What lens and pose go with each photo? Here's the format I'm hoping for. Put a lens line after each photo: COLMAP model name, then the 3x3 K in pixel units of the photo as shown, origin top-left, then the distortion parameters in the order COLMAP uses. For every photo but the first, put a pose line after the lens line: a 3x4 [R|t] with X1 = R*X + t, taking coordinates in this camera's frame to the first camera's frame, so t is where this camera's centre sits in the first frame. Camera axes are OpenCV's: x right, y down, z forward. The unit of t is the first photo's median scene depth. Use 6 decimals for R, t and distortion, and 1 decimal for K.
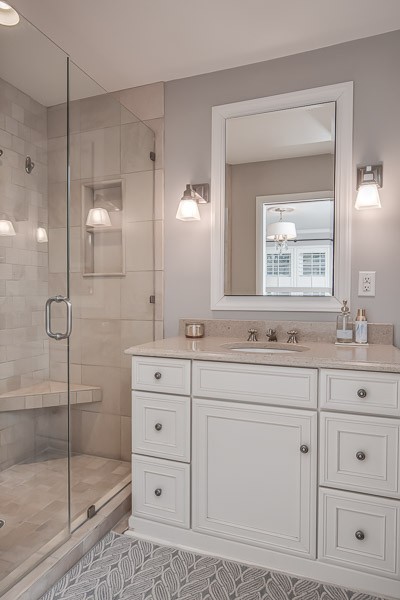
lens RADIAL K [[383.1, 0, 199.9], [0, 383.1, 300.1], [0, 0, 1]] dist [0.008038, 0.004332]
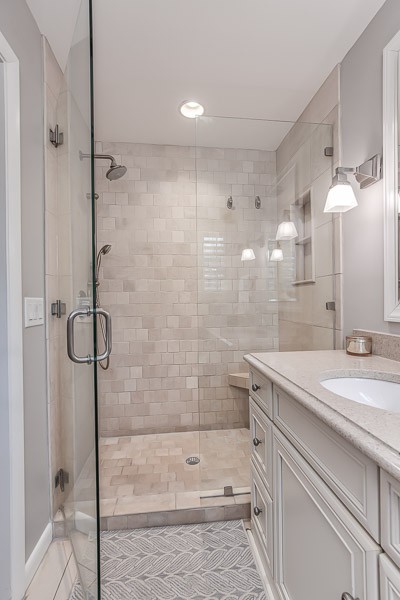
lens RADIAL K [[282.3, 0, 201.2], [0, 282.3, 300.1], [0, 0, 1]] dist [-0.006592, -0.000810]
pose [[0.457977, -0.012133, -0.888881, 0.352016], [0.003117, 0.999923, -0.012042, -0.008803], [0.888959, 0.002744, 0.457979, 0.438893]]
